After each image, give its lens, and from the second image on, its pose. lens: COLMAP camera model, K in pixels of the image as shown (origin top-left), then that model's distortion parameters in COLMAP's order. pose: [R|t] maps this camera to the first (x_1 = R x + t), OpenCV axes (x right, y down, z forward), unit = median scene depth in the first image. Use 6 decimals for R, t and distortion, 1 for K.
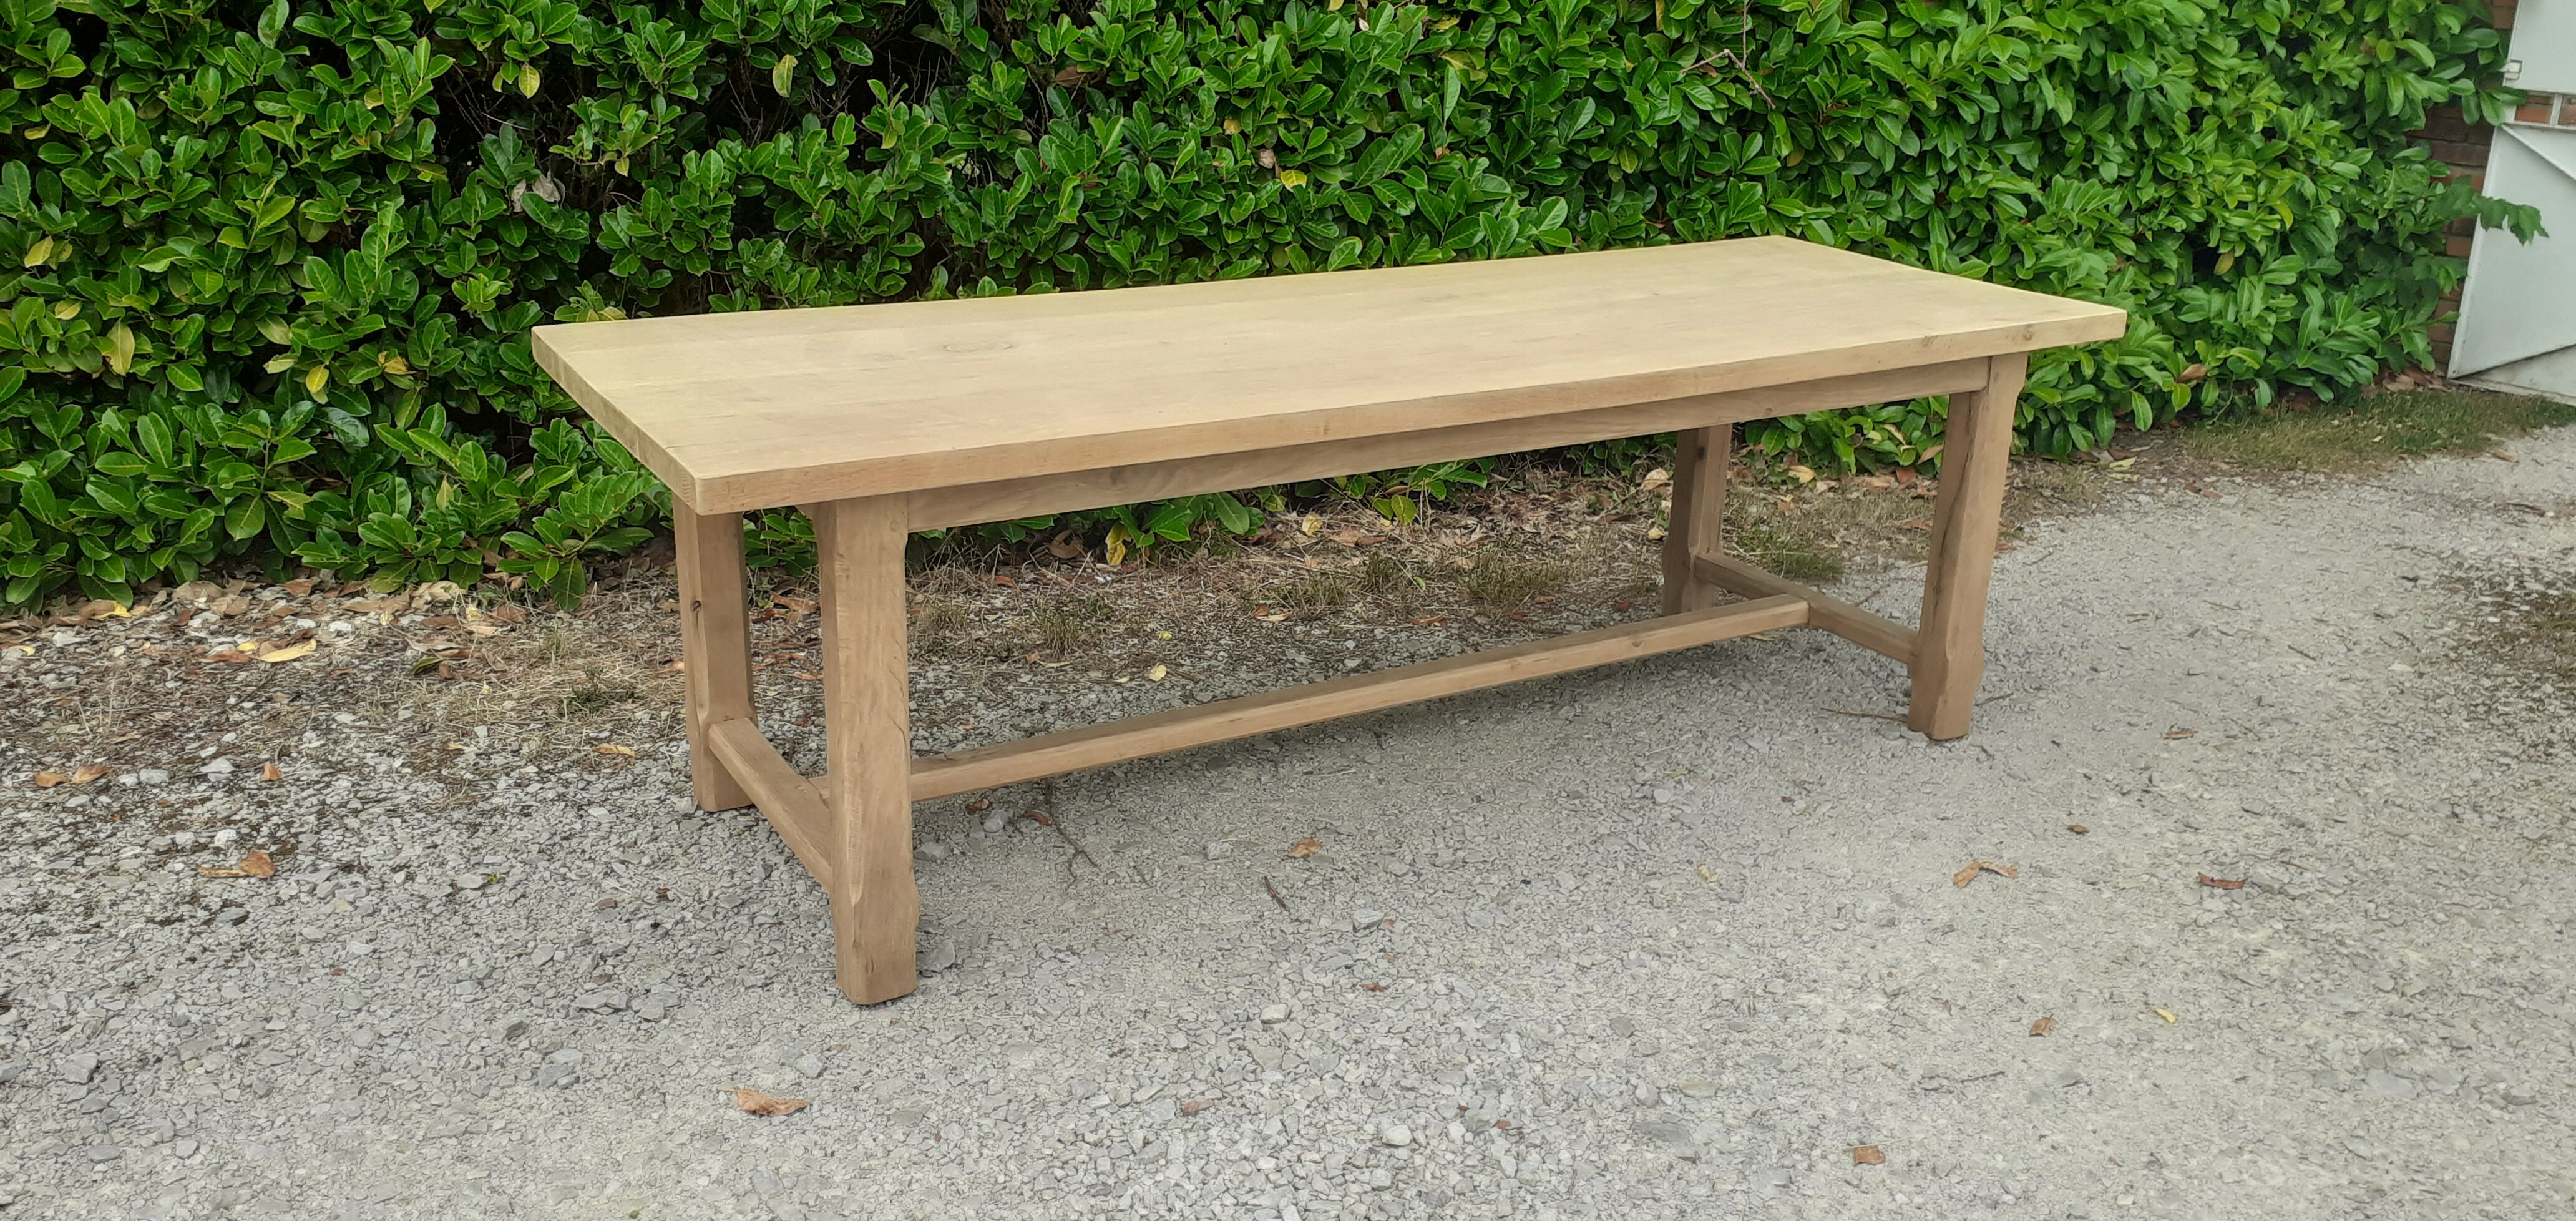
lens RADIAL K [[2058.4, 0, 1293.9], [0, 2058.4, 625.5], [0, 0, 1]] dist [0.064310, -0.115375]
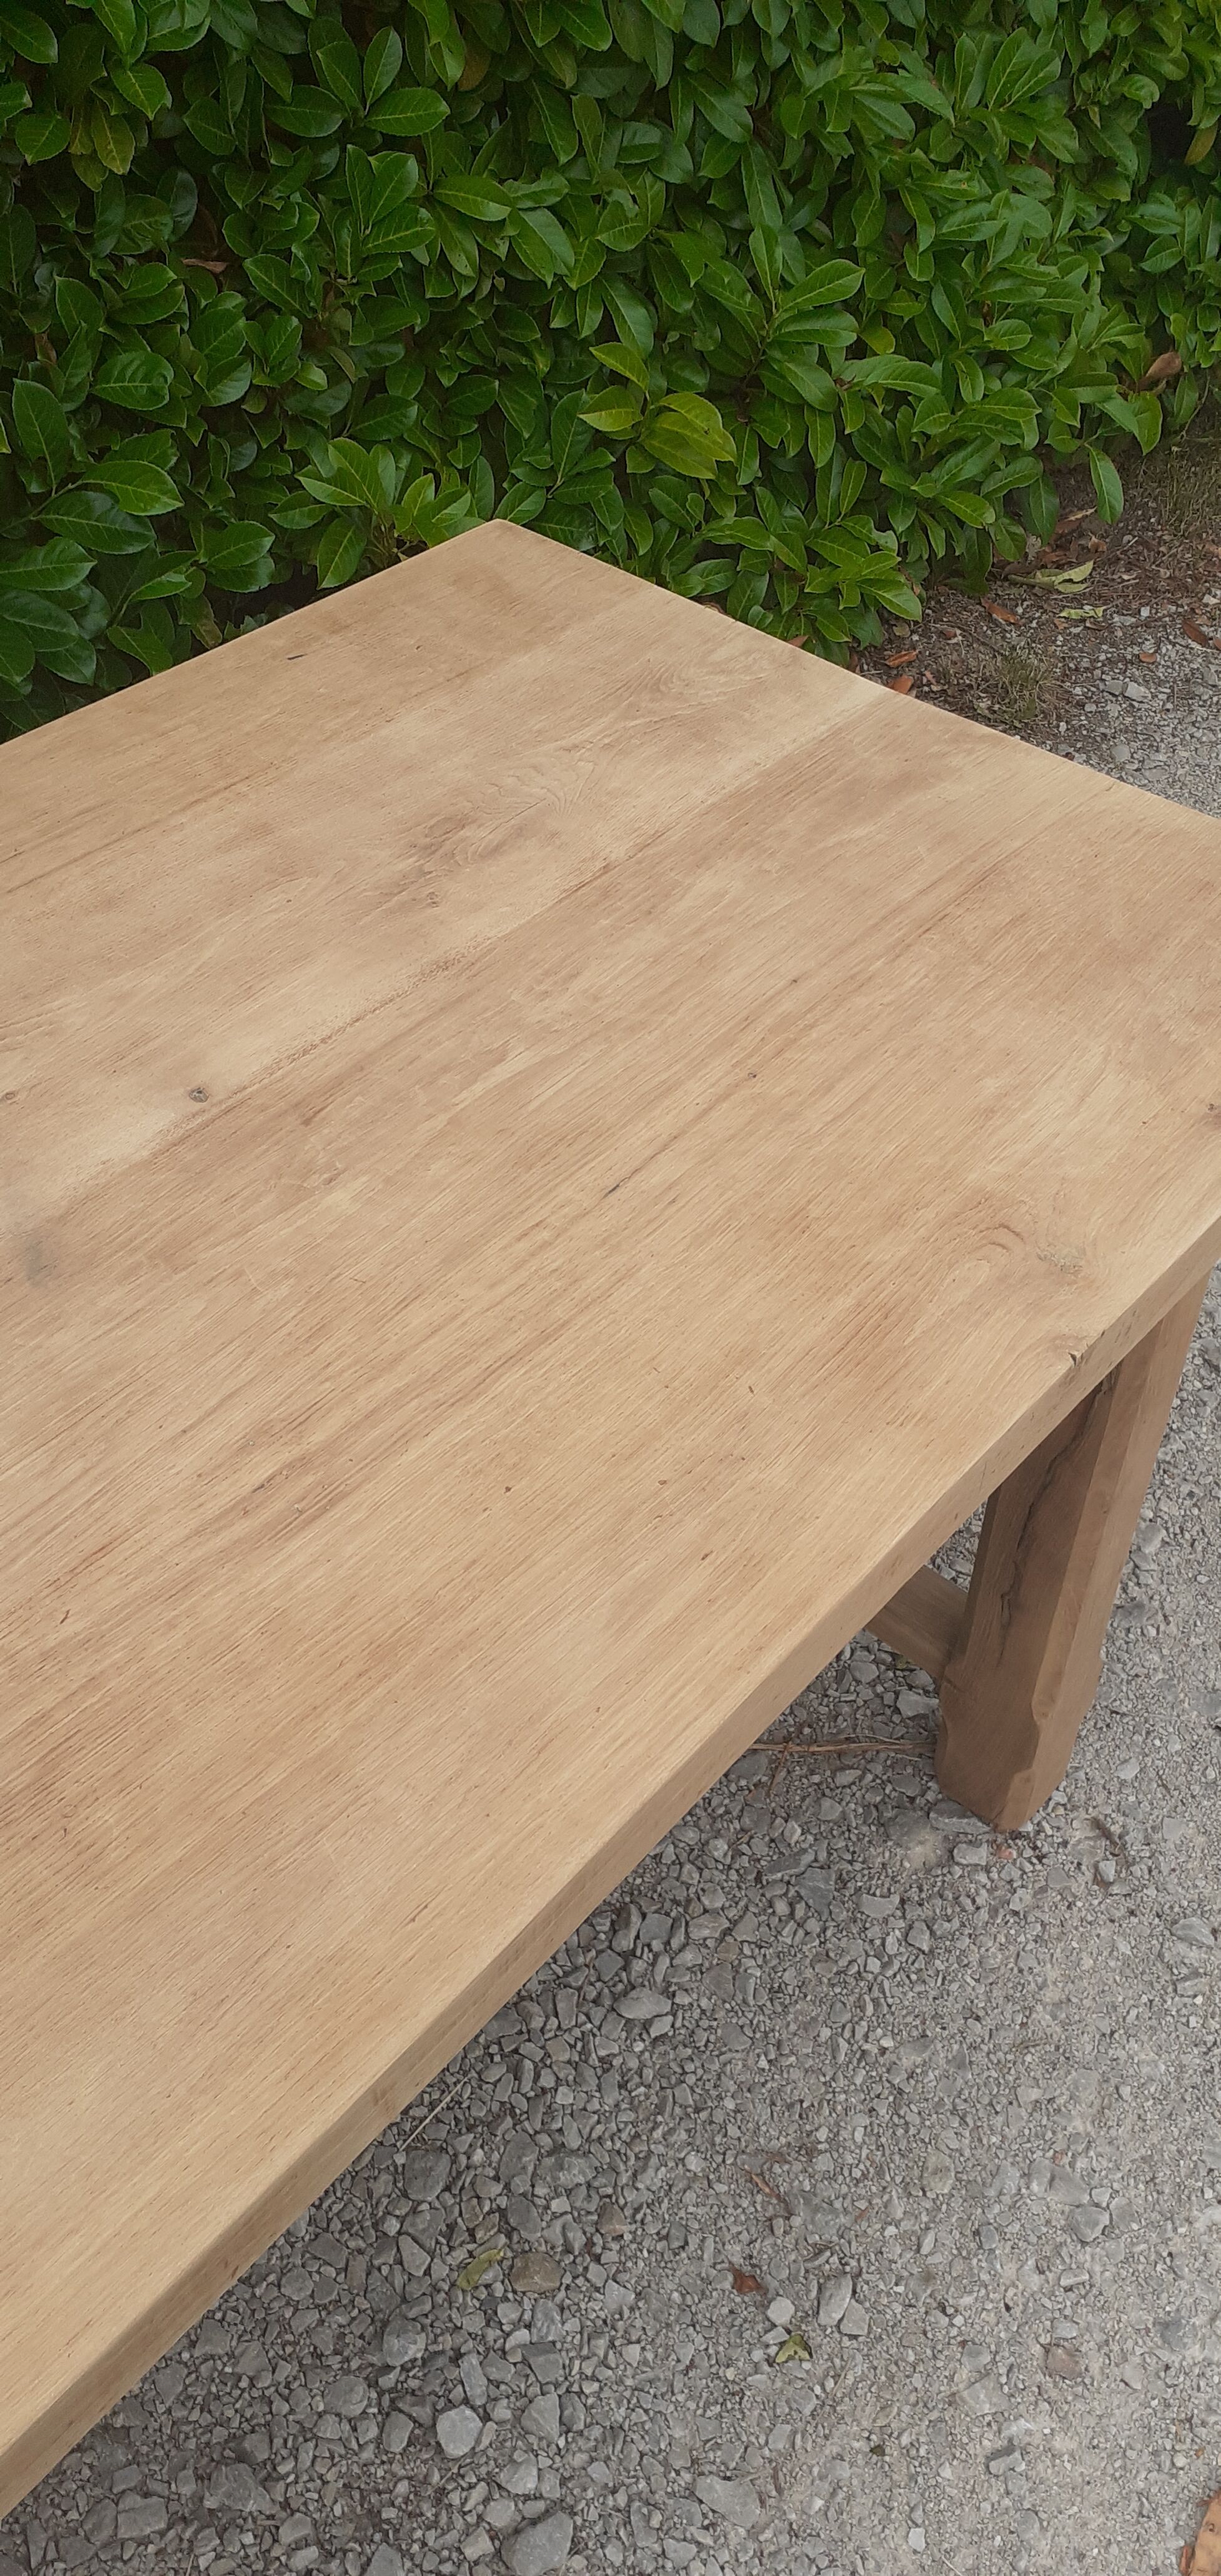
lens RADIAL K [[2058.4, 0, 608.9], [0, 2058.4, 1286.2], [0, 0, 1]] dist [0.064310, -0.115375]
pose [[0.951838, -0.221888, 0.211591, 0.129774], [0.111719, 0.893670, 0.434594, -0.212049], [-0.285523, -0.390025, 0.875418, 0.553233]]
